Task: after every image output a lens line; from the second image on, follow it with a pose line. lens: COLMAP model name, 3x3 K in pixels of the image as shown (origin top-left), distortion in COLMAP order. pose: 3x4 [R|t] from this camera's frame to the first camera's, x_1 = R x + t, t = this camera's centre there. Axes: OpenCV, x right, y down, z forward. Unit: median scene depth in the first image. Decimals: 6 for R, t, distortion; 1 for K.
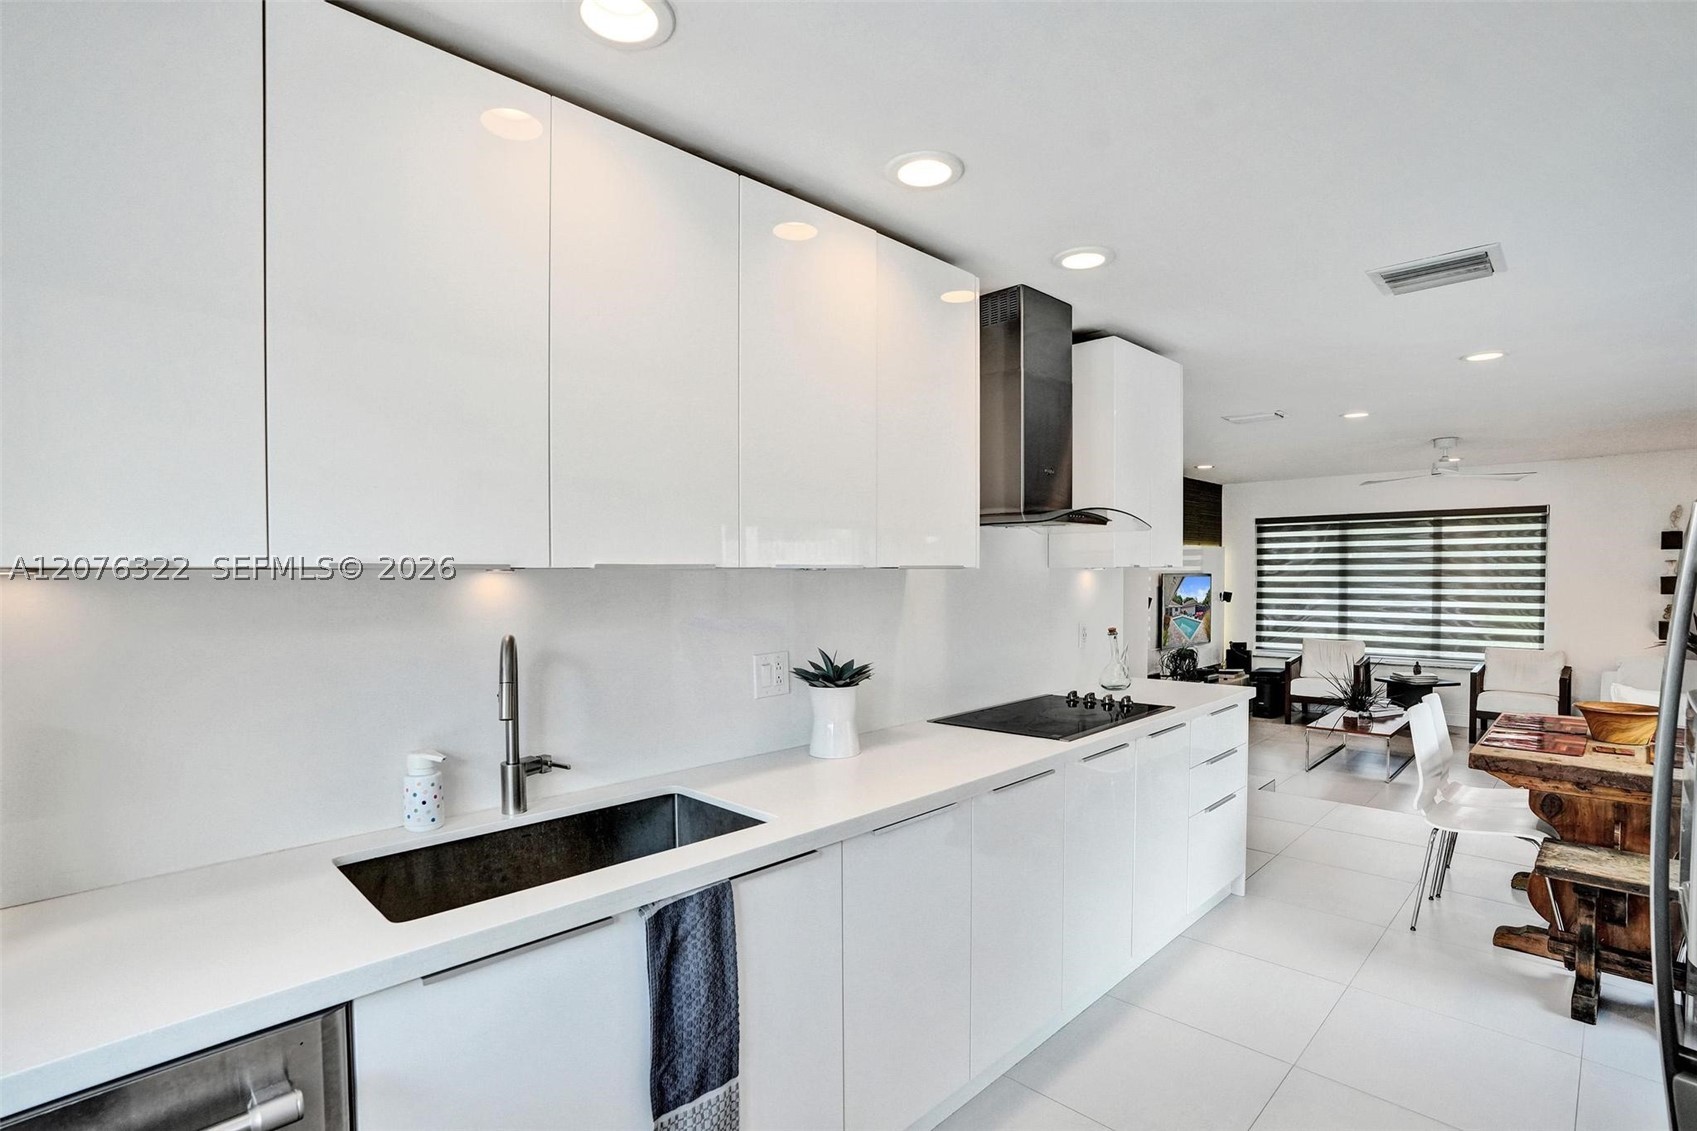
lens RADIAL K [[939.7, 0, 853.9], [0, 939.7, 597.0], [0, 0, 1]] dist [0.156360, -0.000597]
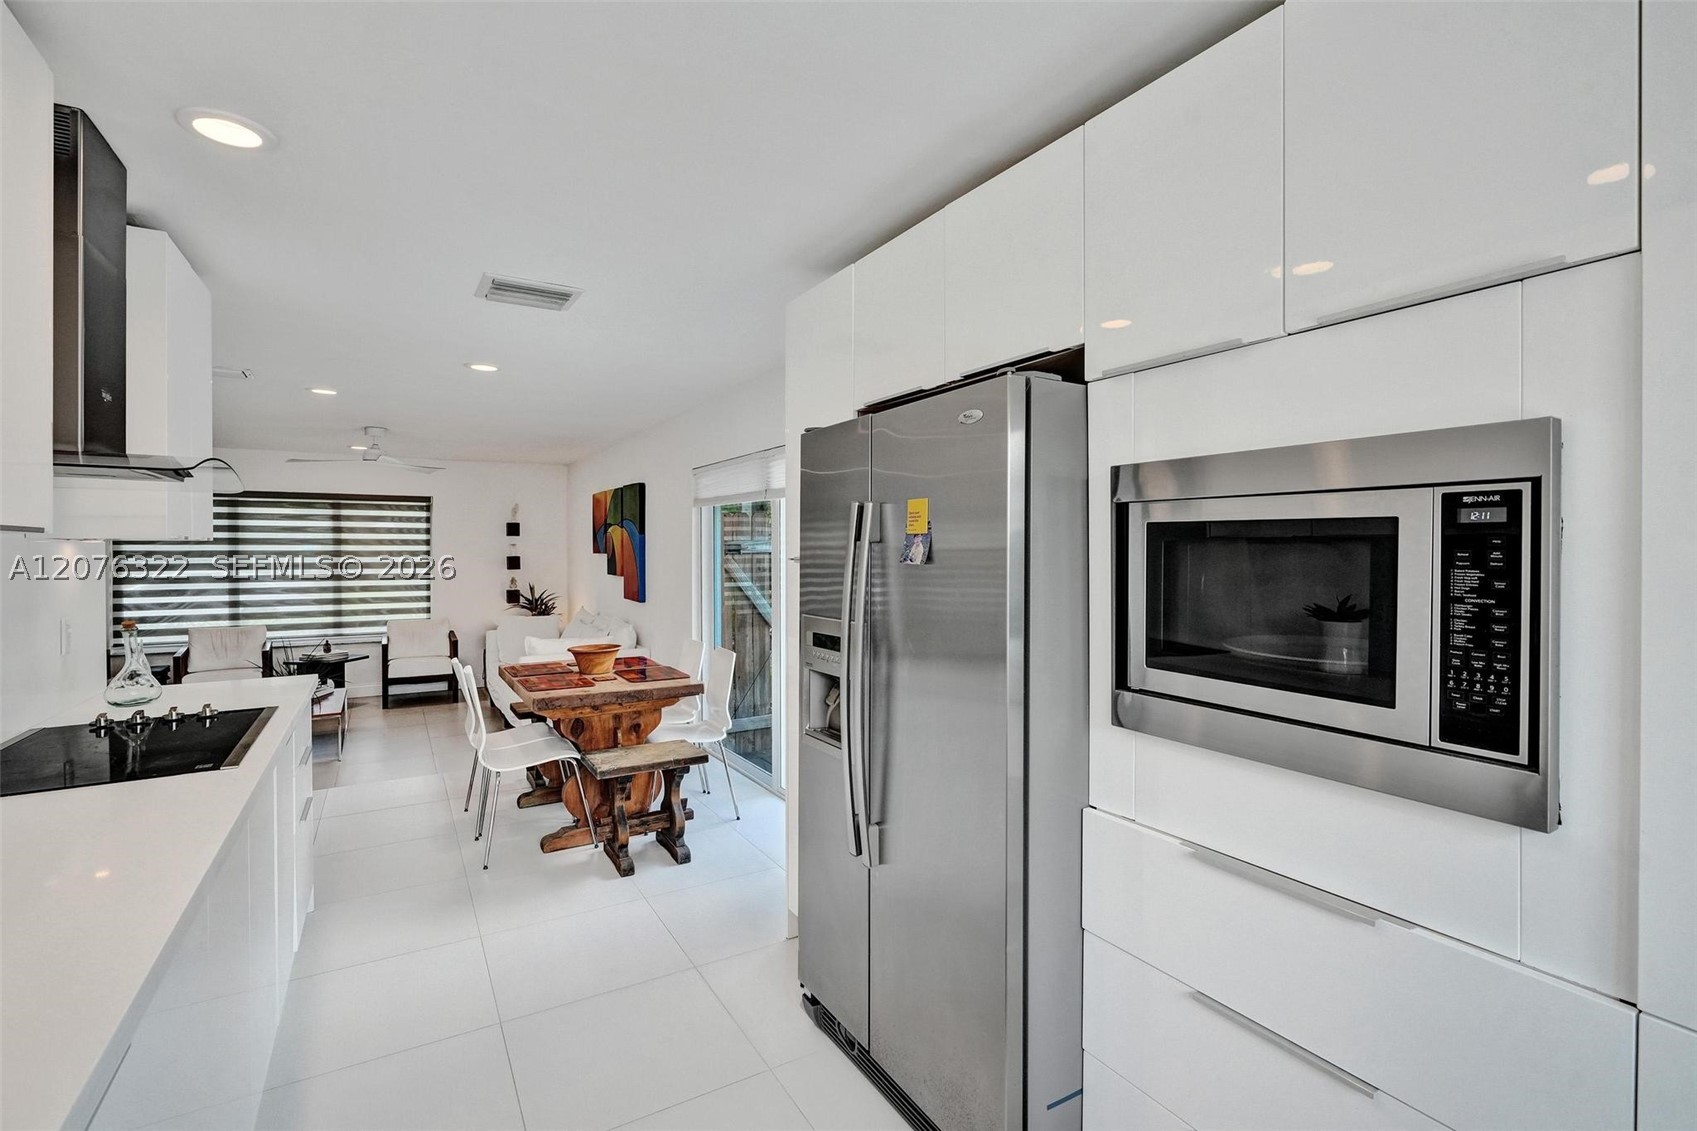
lens RADIAL K [[844.3, 0, 964.5], [0, 844.3, 551.9], [0, 0, 1]] dist [0.126039, -0.048522]
pose [[0.287454, 0.000507, 0.957794, -0.119540], [0.030188, 0.999498, -0.009589, 0.002828], [-0.957319, 0.031671, 0.287294, 0.101897]]
